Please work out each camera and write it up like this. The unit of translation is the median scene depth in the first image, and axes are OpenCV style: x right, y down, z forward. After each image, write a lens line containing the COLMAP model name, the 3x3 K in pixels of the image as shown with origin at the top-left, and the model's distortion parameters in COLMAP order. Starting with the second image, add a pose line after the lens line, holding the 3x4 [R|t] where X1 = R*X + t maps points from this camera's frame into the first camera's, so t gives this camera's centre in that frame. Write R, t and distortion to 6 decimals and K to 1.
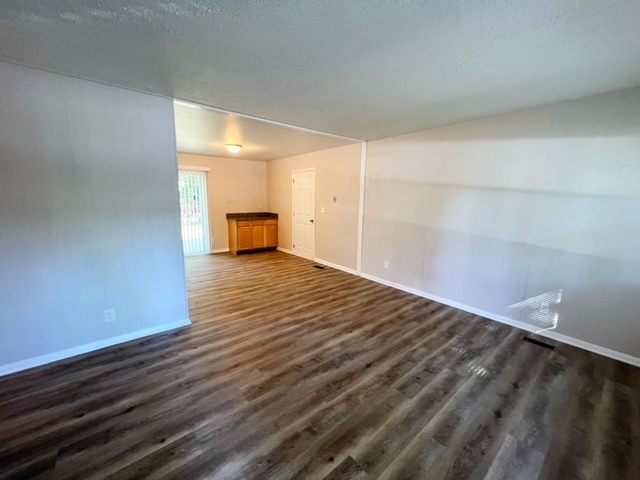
lens RADIAL K [[254.5, 0, 320.4], [0, 254.5, 239.4], [0, 0, 1]] dist [-0.002913, 0.000242]
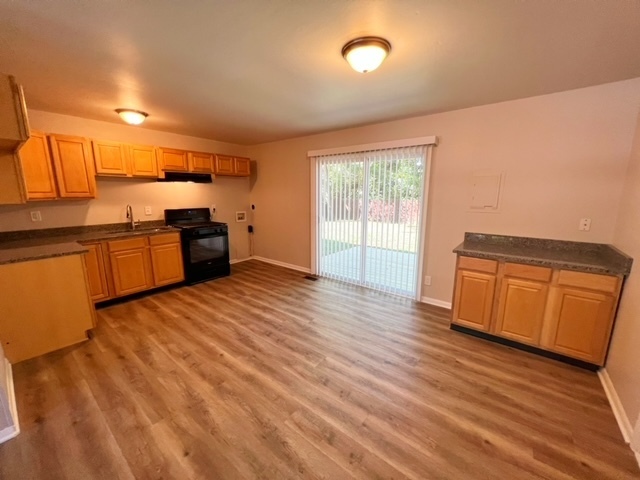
lens RADIAL K [[254.5, 0, 319.8], [0, 254.5, 240.6], [0, 0, 1]] dist [-0.002913, 0.000242]
pose [[0.208841, 0.167553, -0.963489, 0.038164], [-0.158528, 0.977983, 0.135712, -0.230861], [0.965015, 0.124398, 0.230805, 1.376791]]
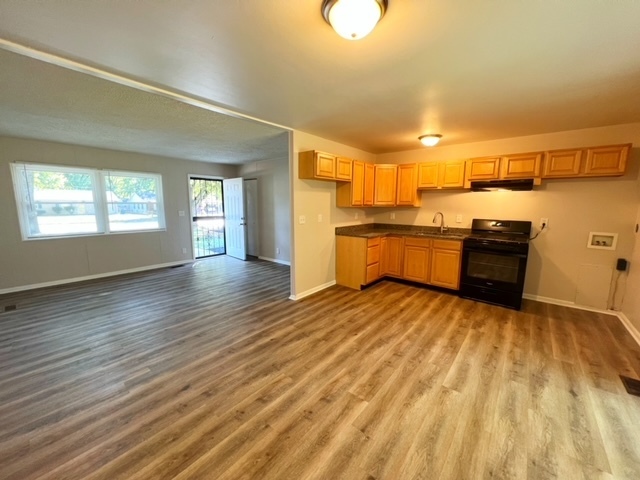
lens RADIAL K [[254.5, 0, 319.6], [0, 254.5, 240.4], [0, 0, 1]] dist [-0.002913, 0.000242]
pose [[-0.982686, 0.006165, -0.185177, -0.395837], [-0.050281, 0.953065, 0.298561, -0.333130], [0.178326, 0.302703, -0.936254, 2.029818]]
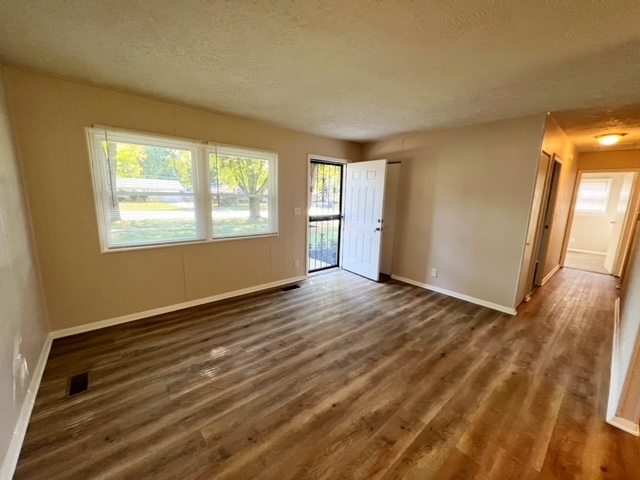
lens RADIAL K [[254.5, 0, 318.9], [0, 254.5, 239.8], [0, 0, 1]] dist [-0.002913, 0.000242]
pose [[-0.999071, -0.038624, -0.019102, 0.167641], [-0.042787, 0.941728, 0.333643, -0.213493], [0.005102, 0.334150, -0.942506, 1.313071]]
